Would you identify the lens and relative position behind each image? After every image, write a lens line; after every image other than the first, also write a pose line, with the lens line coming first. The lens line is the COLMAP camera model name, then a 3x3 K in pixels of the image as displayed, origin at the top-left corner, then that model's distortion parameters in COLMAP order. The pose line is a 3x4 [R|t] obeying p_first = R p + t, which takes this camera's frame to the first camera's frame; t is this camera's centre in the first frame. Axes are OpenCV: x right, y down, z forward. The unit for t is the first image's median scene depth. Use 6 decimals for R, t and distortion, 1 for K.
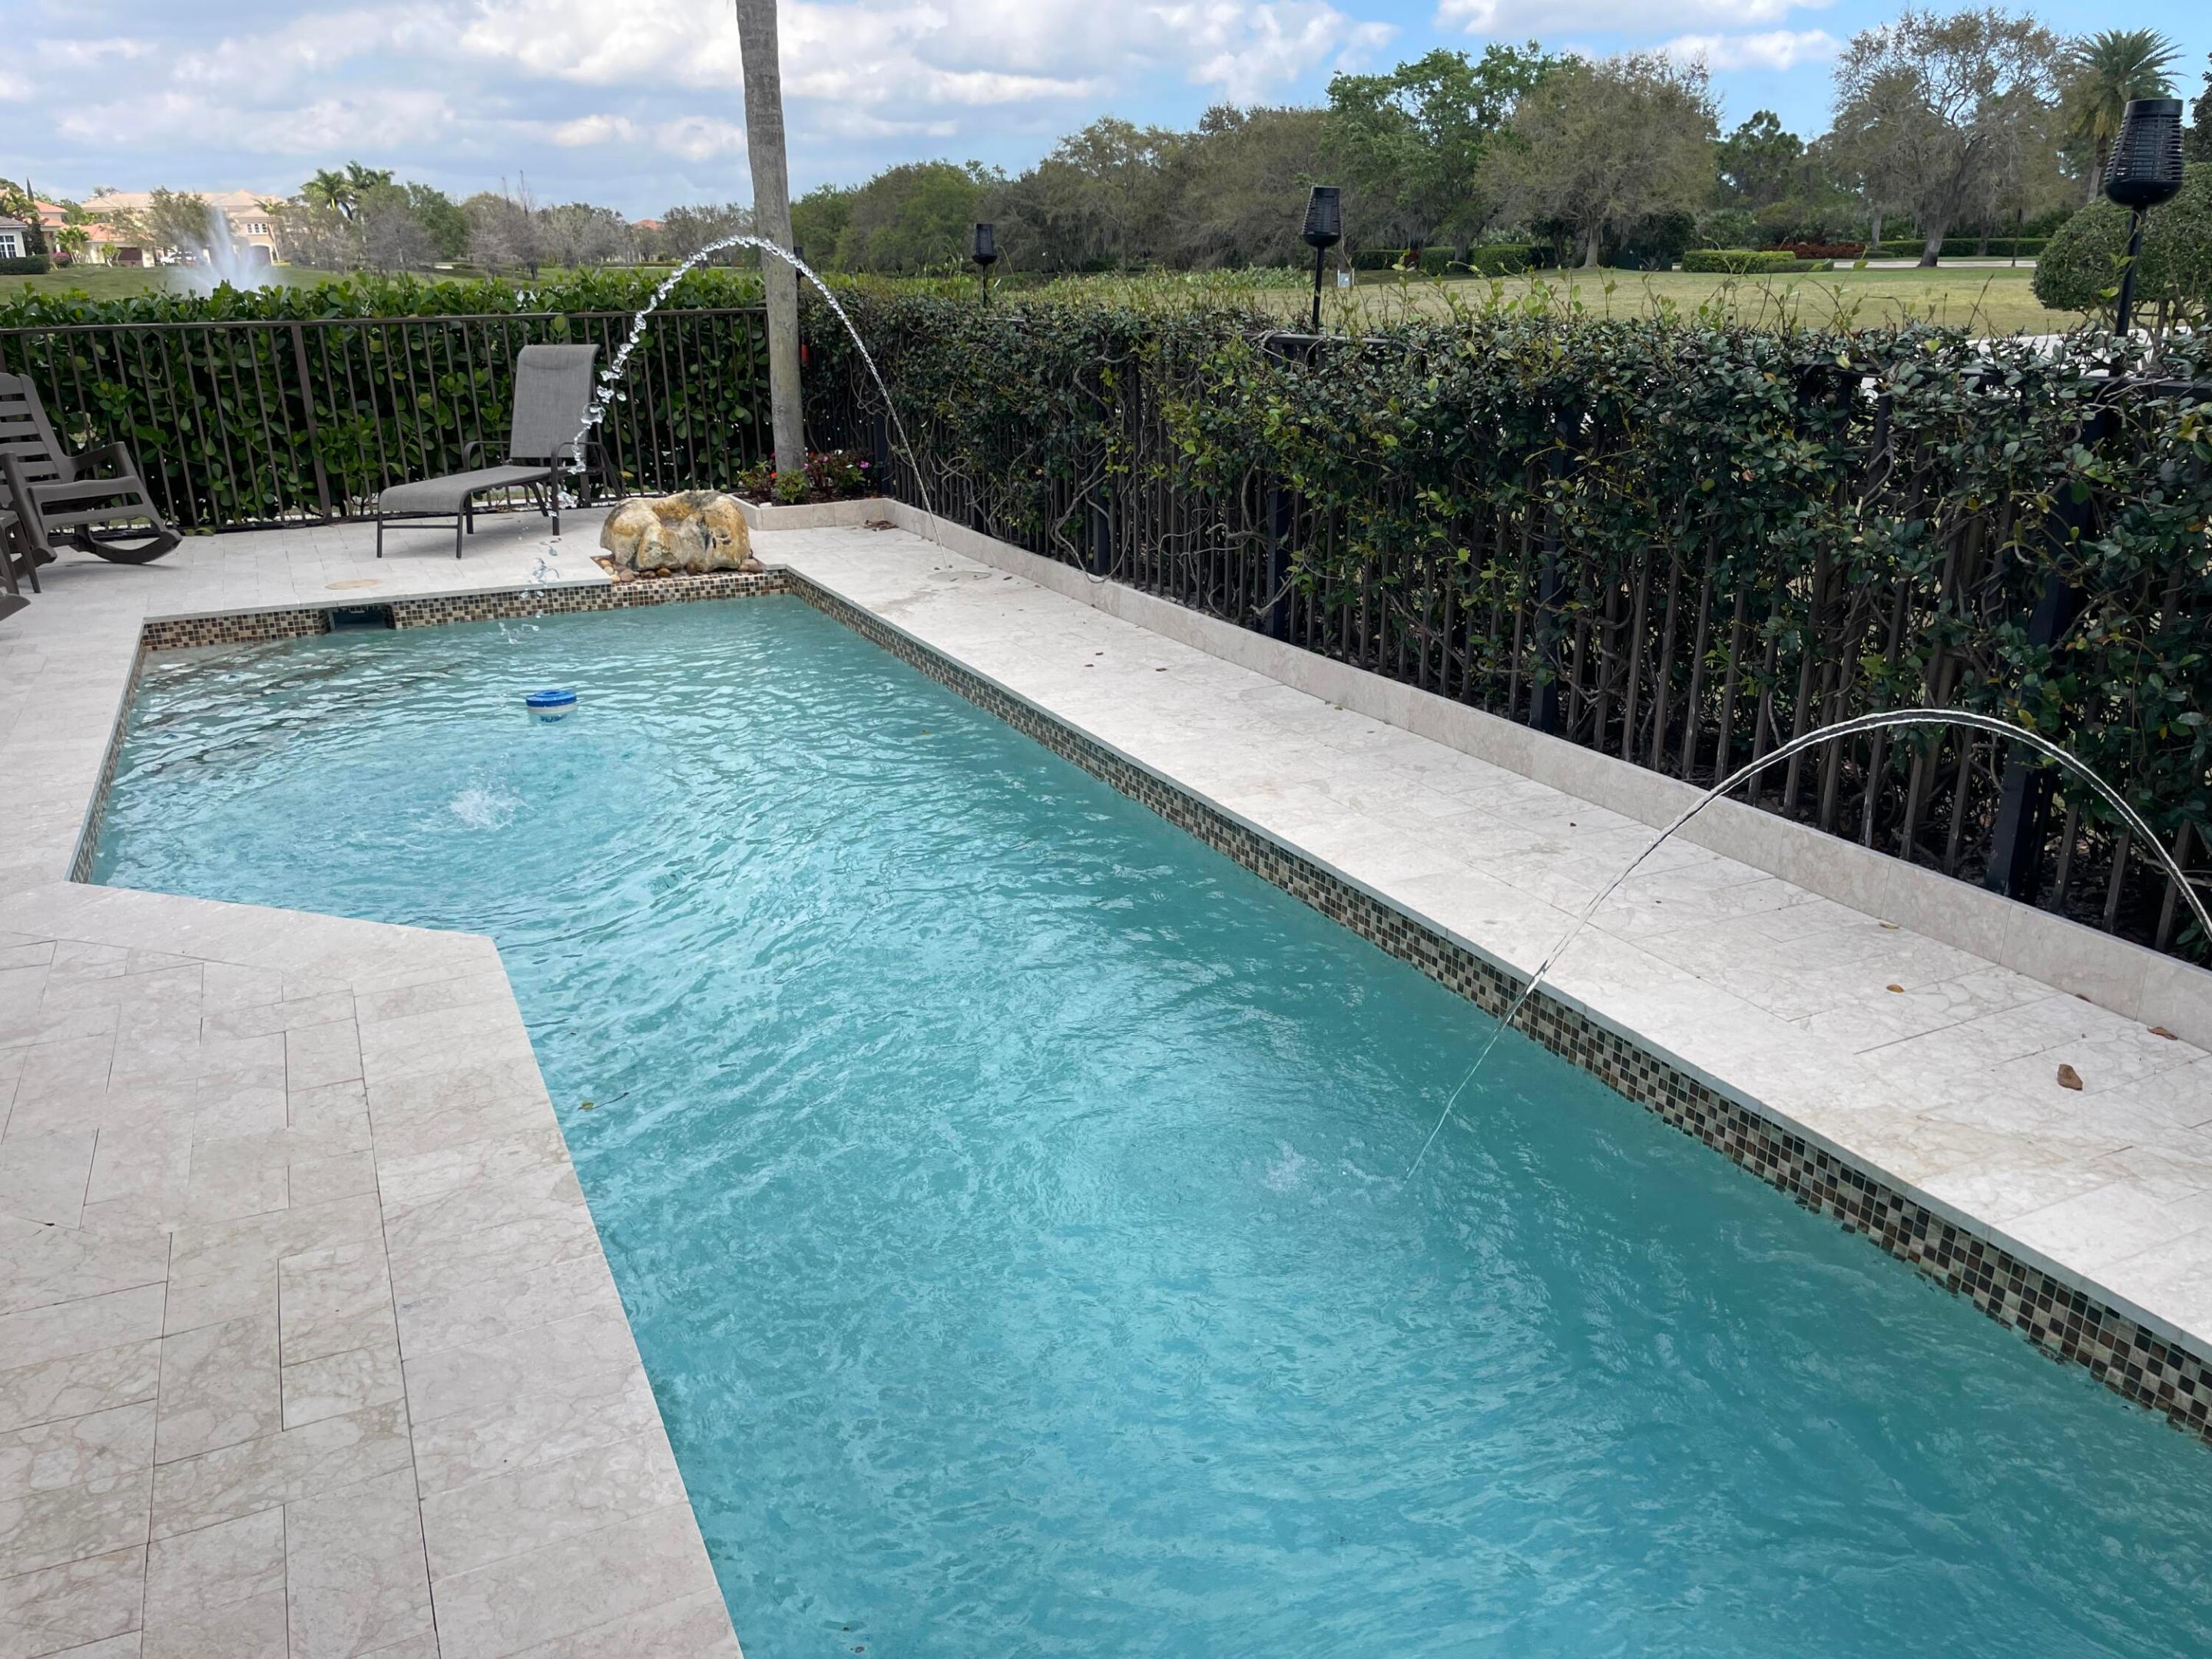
lens RADIAL K [[1685.0, 0, 1088.4], [0, 1685.0, 859.2], [0, 0, 1]] dist [0.088358, -0.122486]
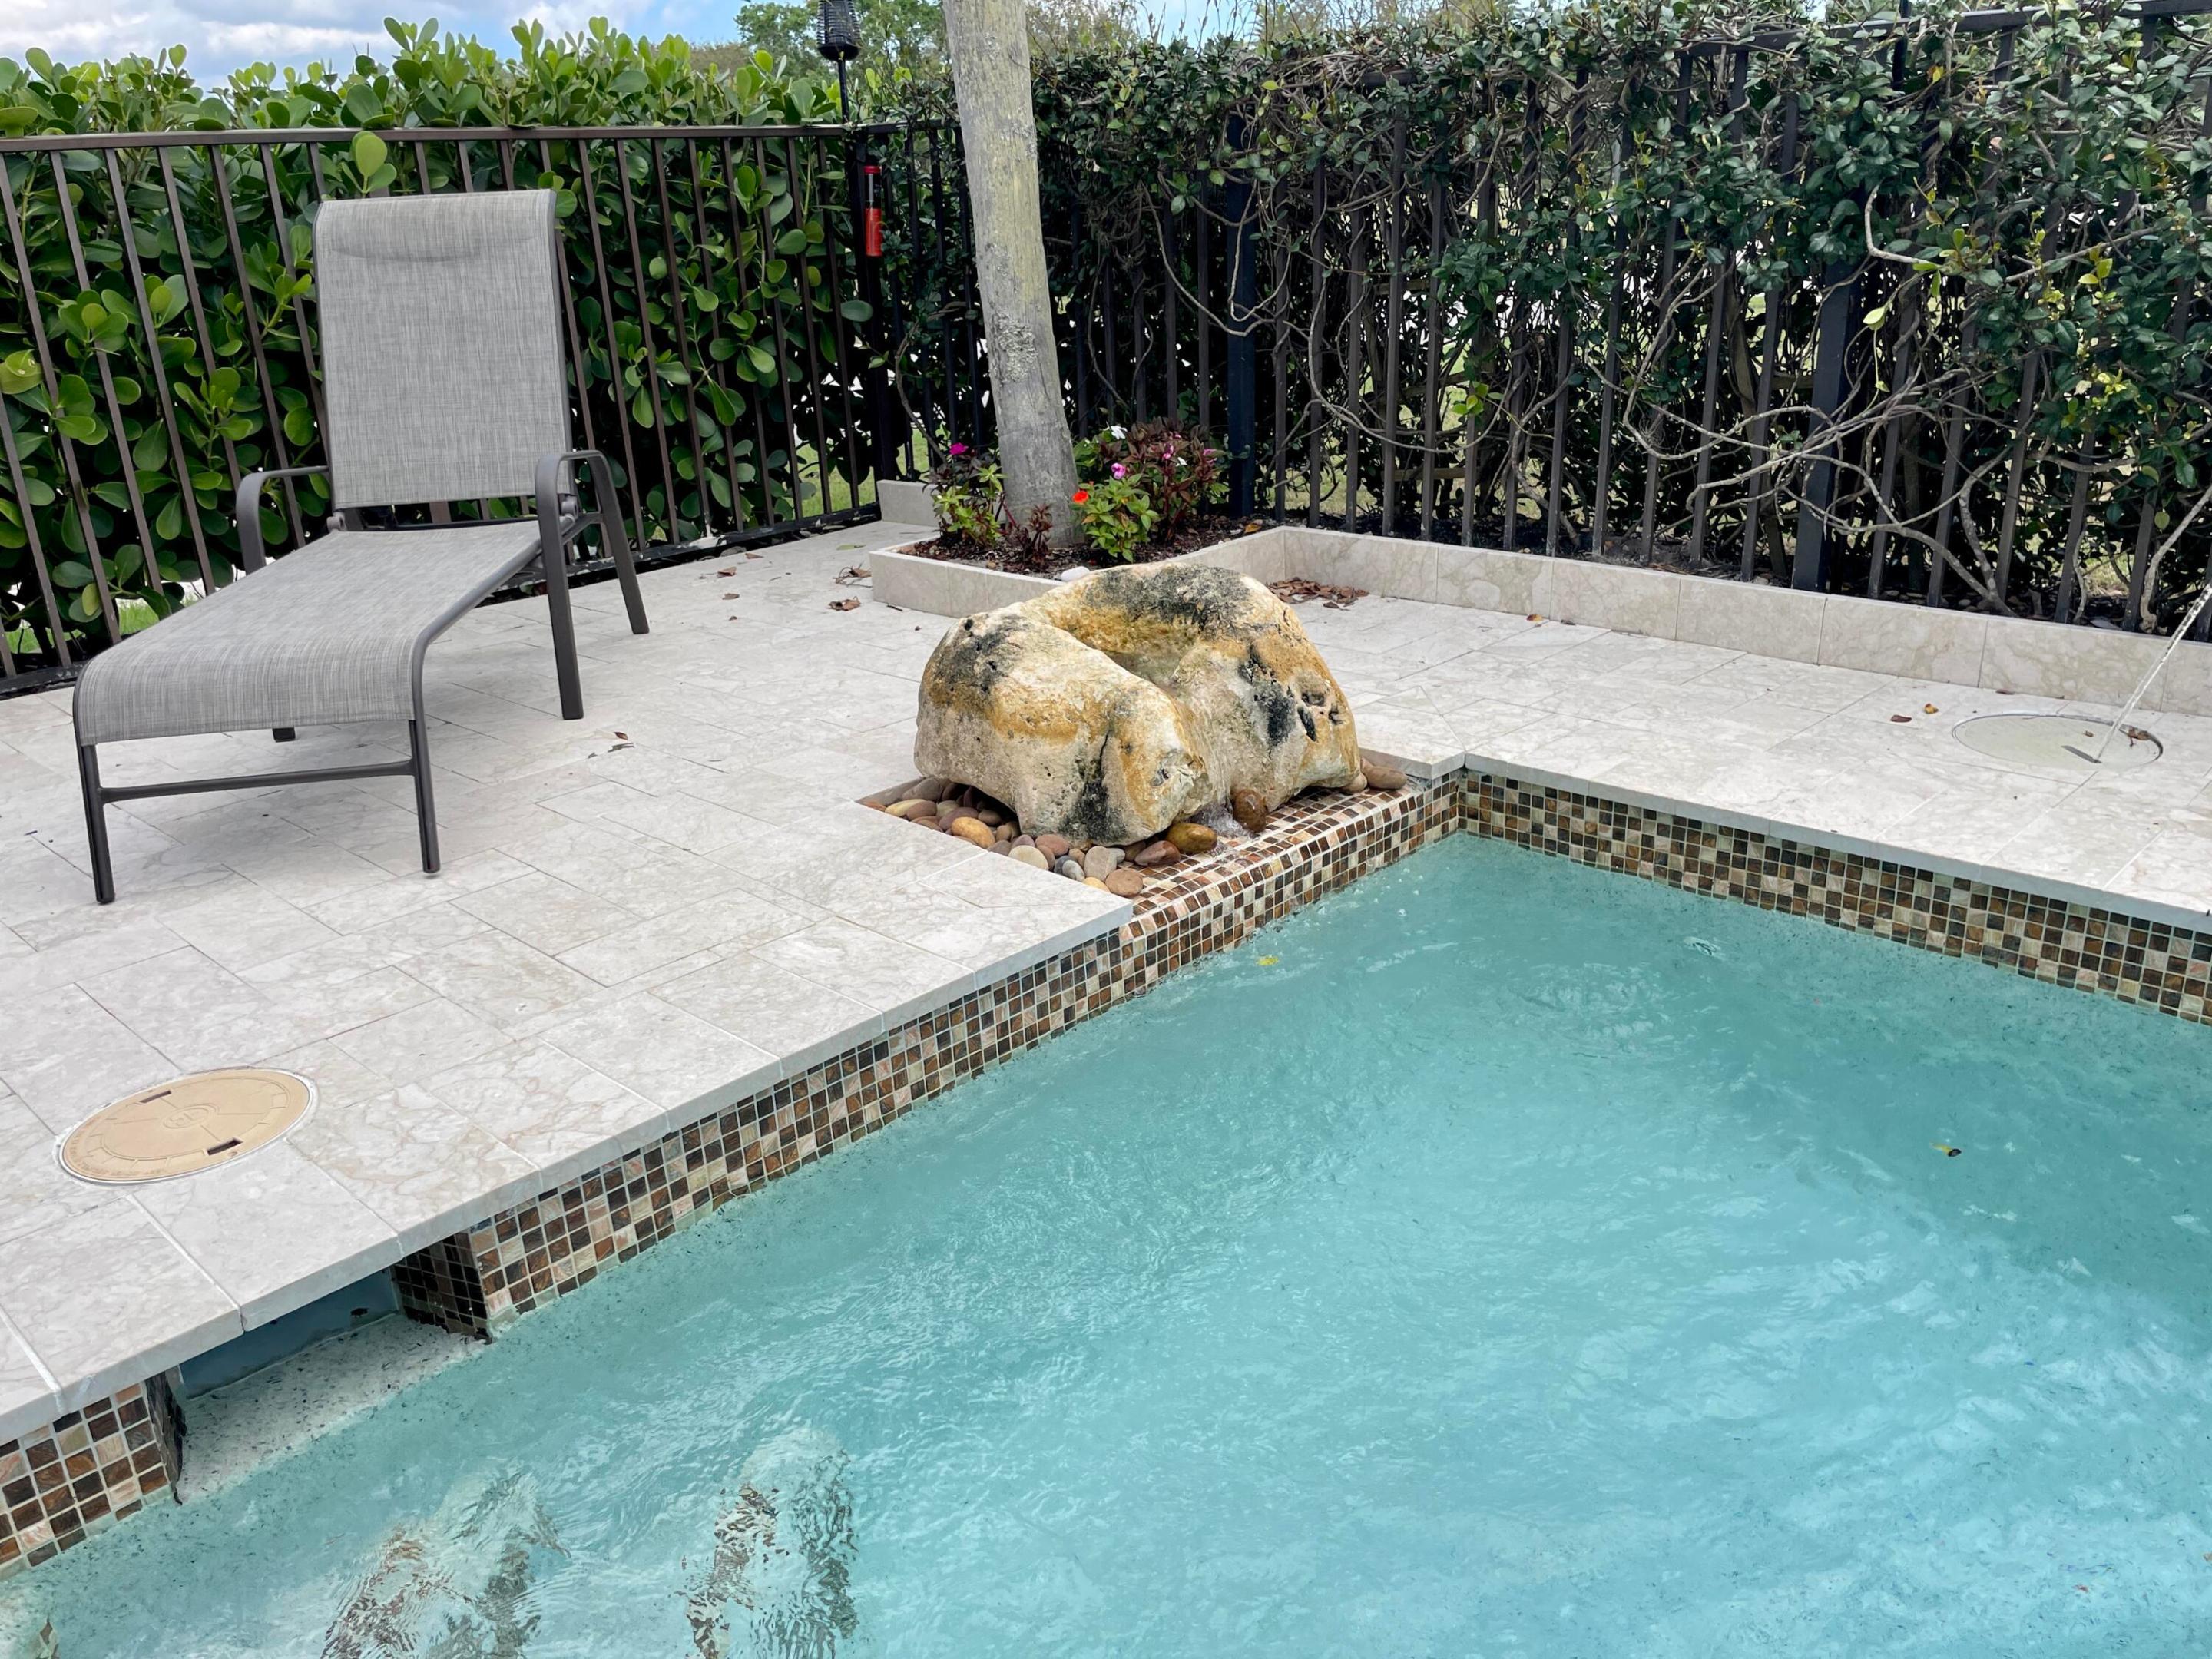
lens RADIAL K [[1676.7, 0, 1105.3], [0, 1676.7, 843.8], [0, 0, 1]] dist [0.093630, -0.126397]
pose [[0.936341, -0.147890, 0.318423, -0.362050], [0.142615, 0.988971, 0.039956, -0.181039], [-0.320820, 0.008000, 0.947106, 0.699955]]
